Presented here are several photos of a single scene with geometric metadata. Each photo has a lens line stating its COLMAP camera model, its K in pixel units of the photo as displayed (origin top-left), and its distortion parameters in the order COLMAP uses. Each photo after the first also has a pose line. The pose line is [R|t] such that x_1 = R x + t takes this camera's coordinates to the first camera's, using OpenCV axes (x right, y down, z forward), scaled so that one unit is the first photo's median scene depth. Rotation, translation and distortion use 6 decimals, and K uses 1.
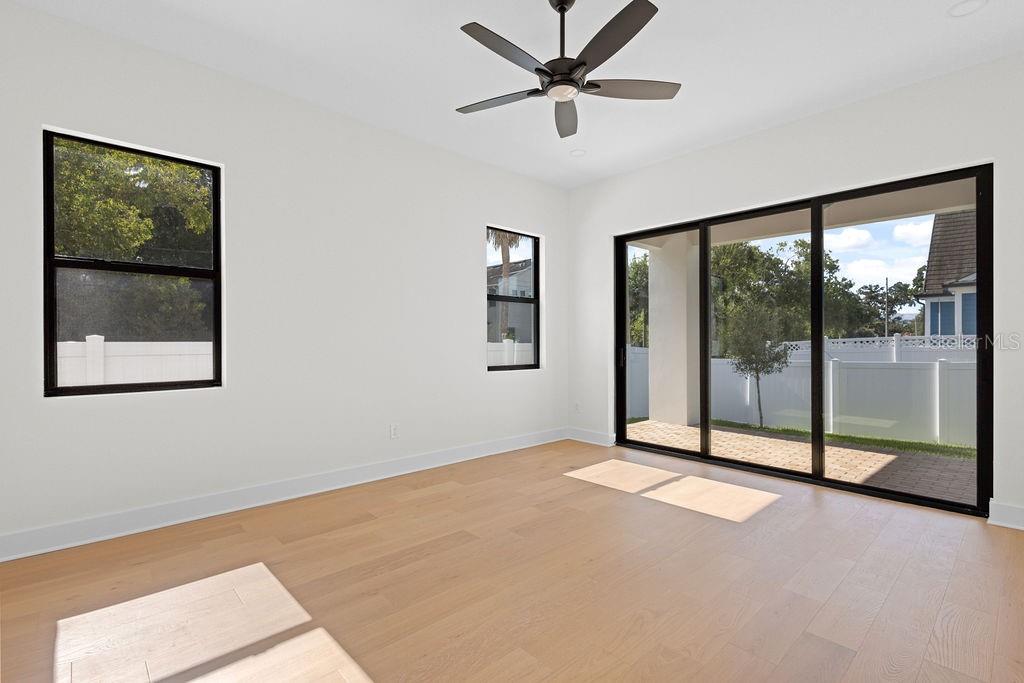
lens RADIAL K [[474.5, 0, 515.5], [0, 474.5, 342.2], [0, 0, 1]] dist [0.010355, -0.001969]
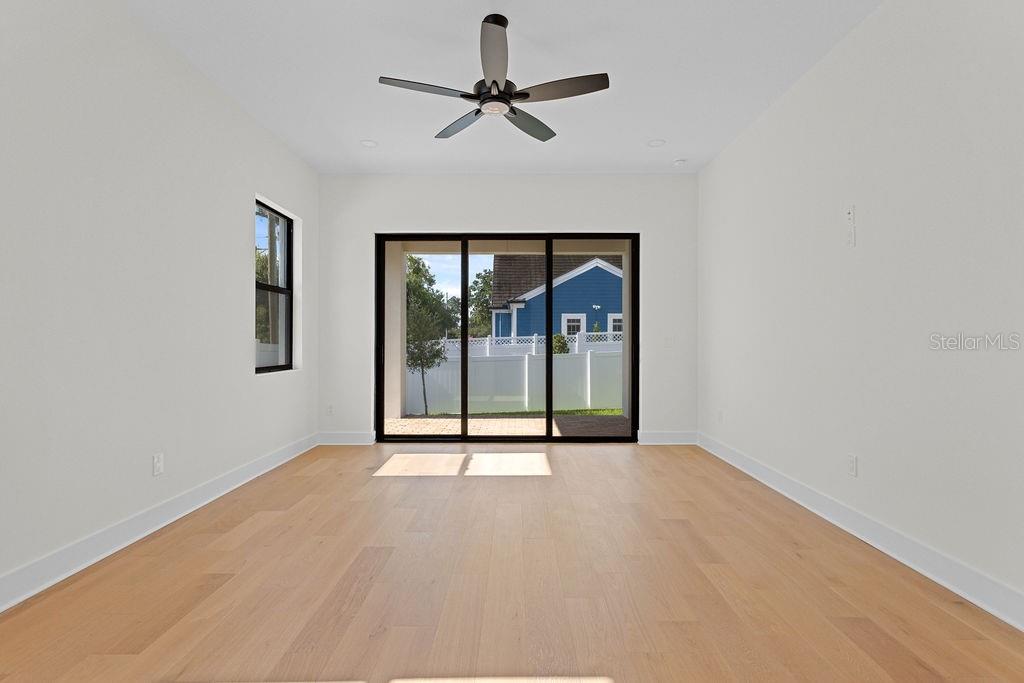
lens RADIAL K [[474.5, 0, 512.9], [0, 474.5, 339.3], [0, 0, 1]] dist [0.010355, -0.001969]
pose [[0.678890, 0.002221, 0.734236, -0.319028], [0.004937, 0.999959, -0.007589, 0.008655], [-0.734223, 0.008777, 0.678852, 0.106416]]
